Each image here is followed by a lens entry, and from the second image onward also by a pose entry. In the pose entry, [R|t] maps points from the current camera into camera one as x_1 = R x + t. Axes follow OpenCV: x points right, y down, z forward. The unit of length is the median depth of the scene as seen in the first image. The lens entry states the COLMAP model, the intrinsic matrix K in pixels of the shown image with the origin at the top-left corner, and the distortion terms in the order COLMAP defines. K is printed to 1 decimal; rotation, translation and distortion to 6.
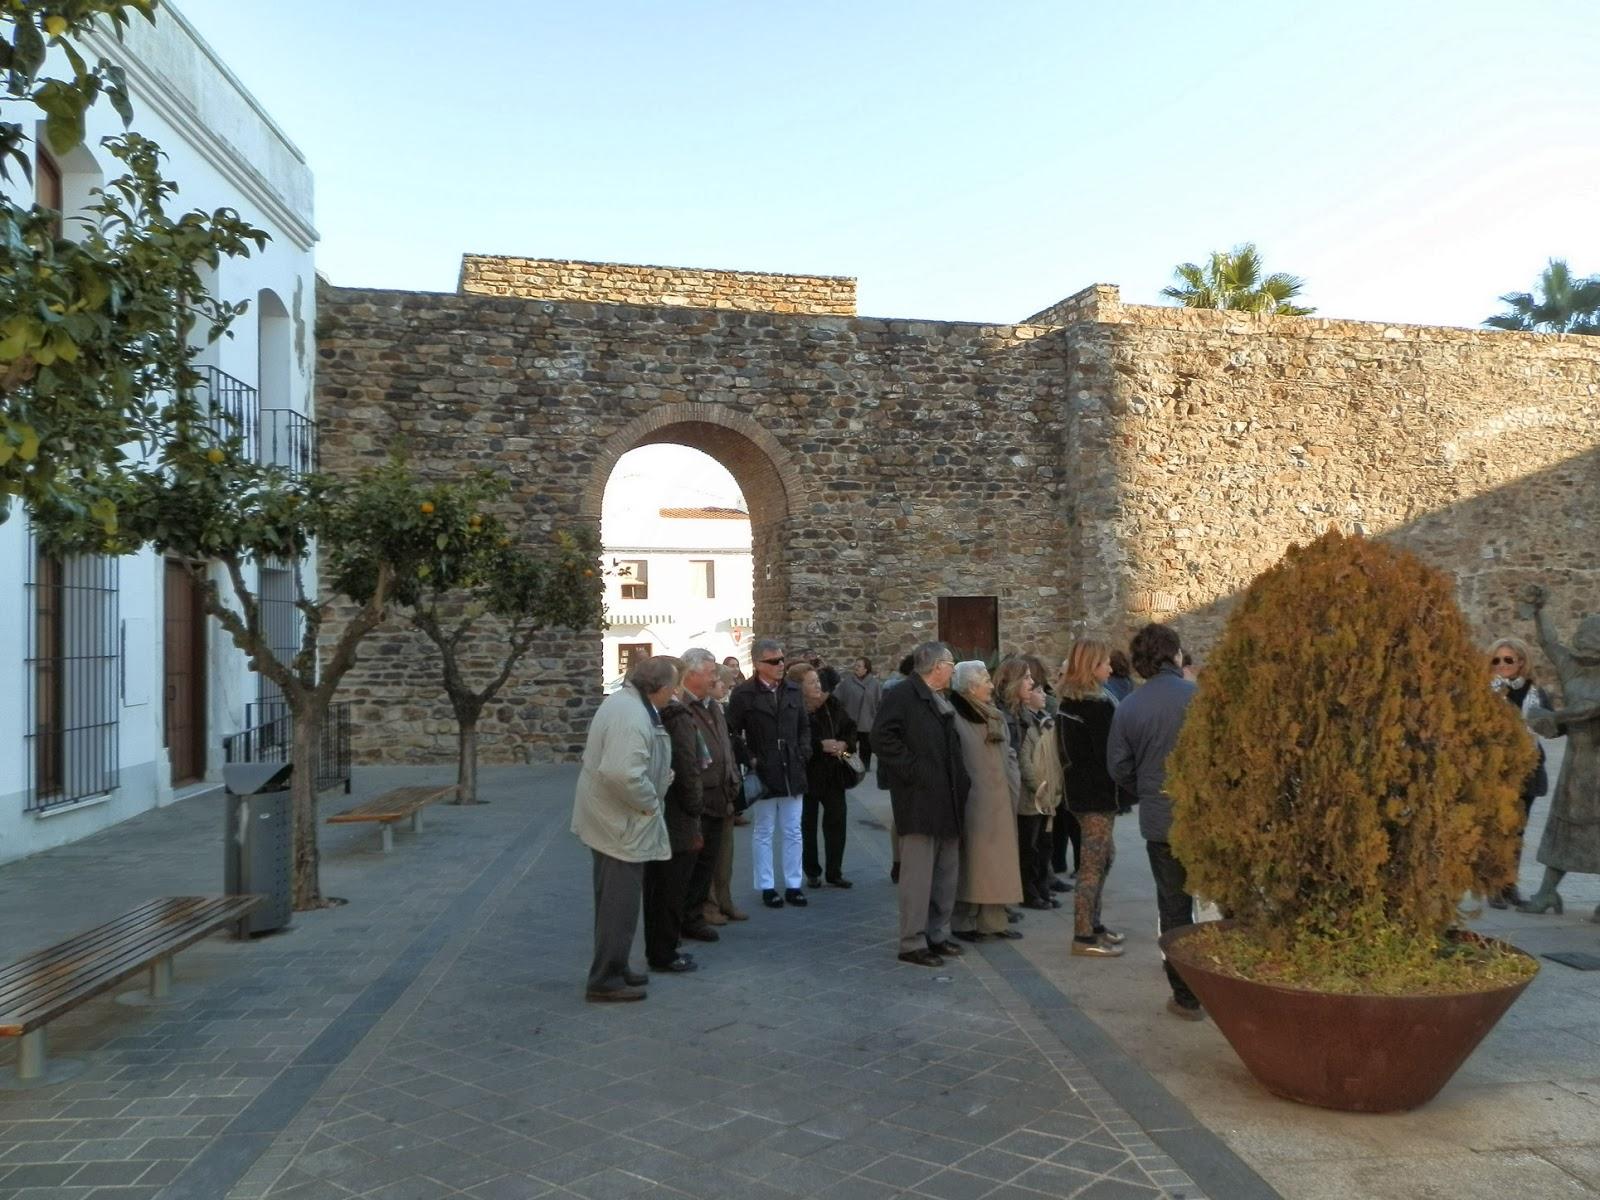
lens RADIAL K [[1360.4, 0, 800.0], [0, 1360.4, 600.0], [0, 0, 1]] dist [0.026492, 0.005277]
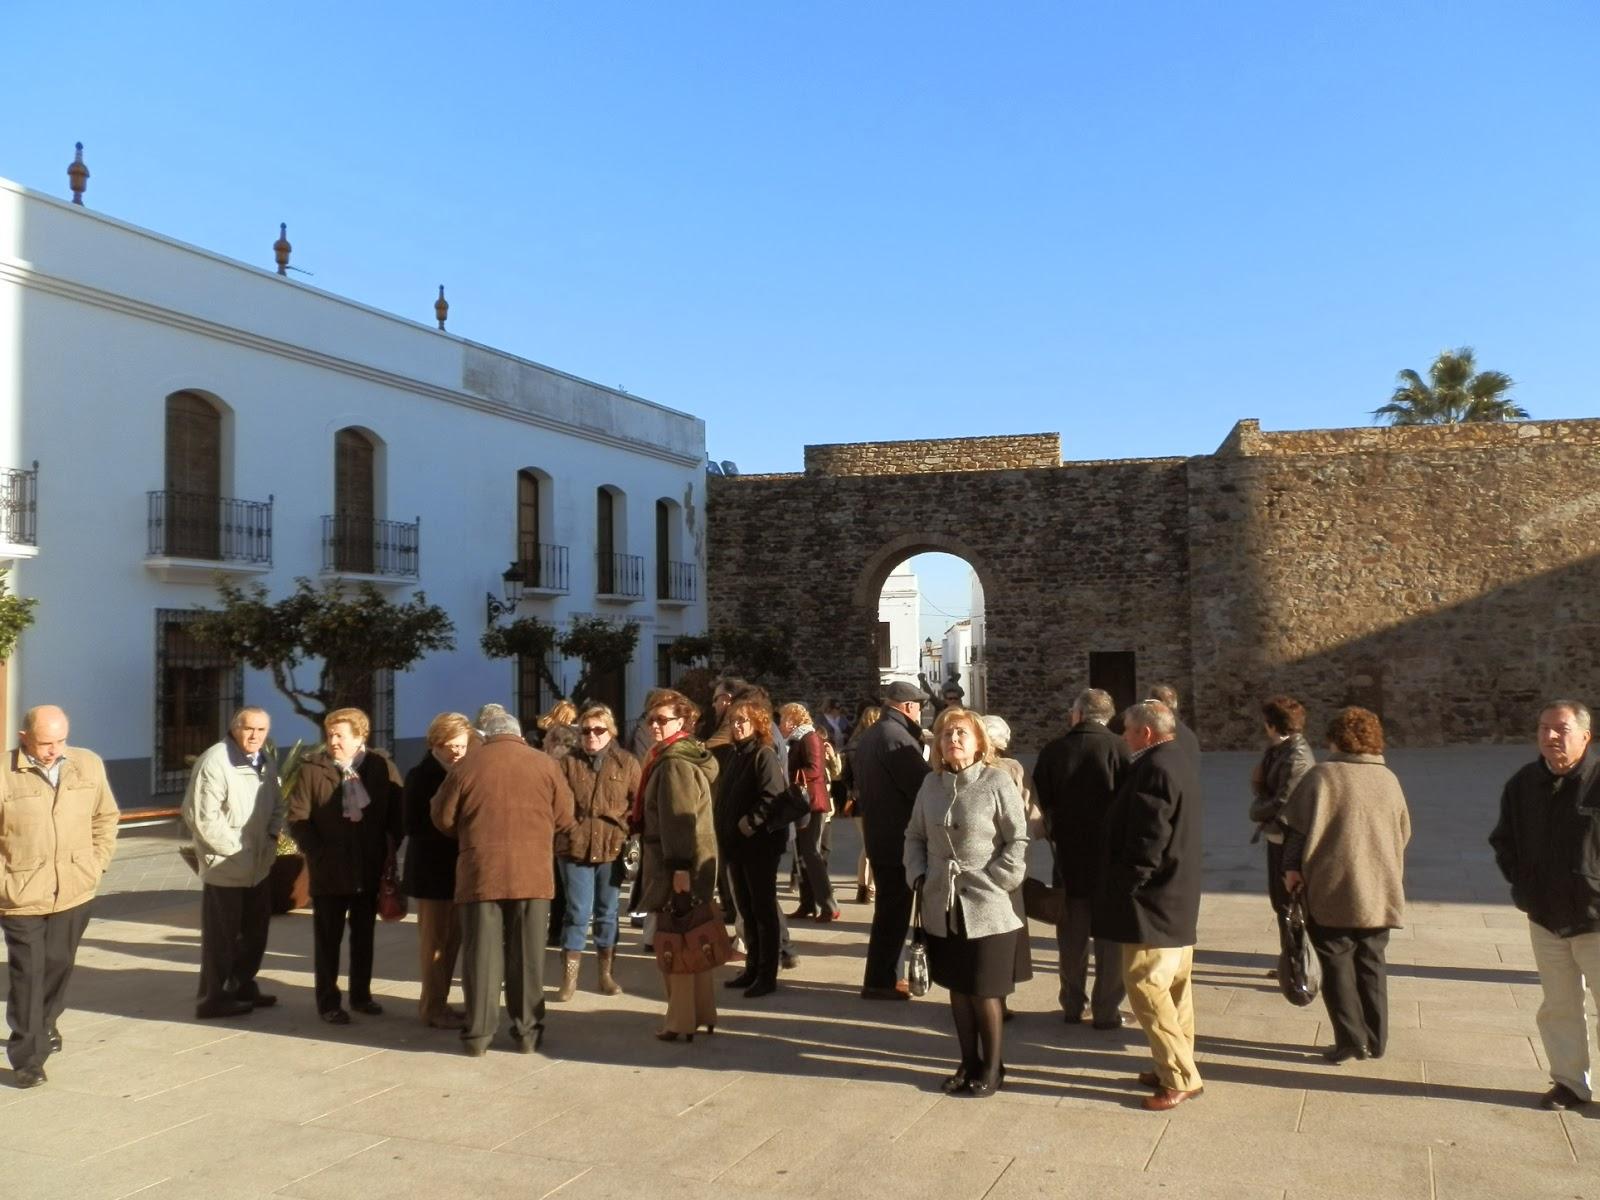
lens RADIAL K [[1360.4, 0, 800.0], [0, 1360.4, 600.0], [0, 0, 1]] dist [0.026492, 0.005277]
pose [[0.881940, -0.021217, -0.470883, 0.516265], [0.013355, 0.999710, -0.020031, -0.033164], [0.471172, 0.011377, 0.881968, -0.451114]]
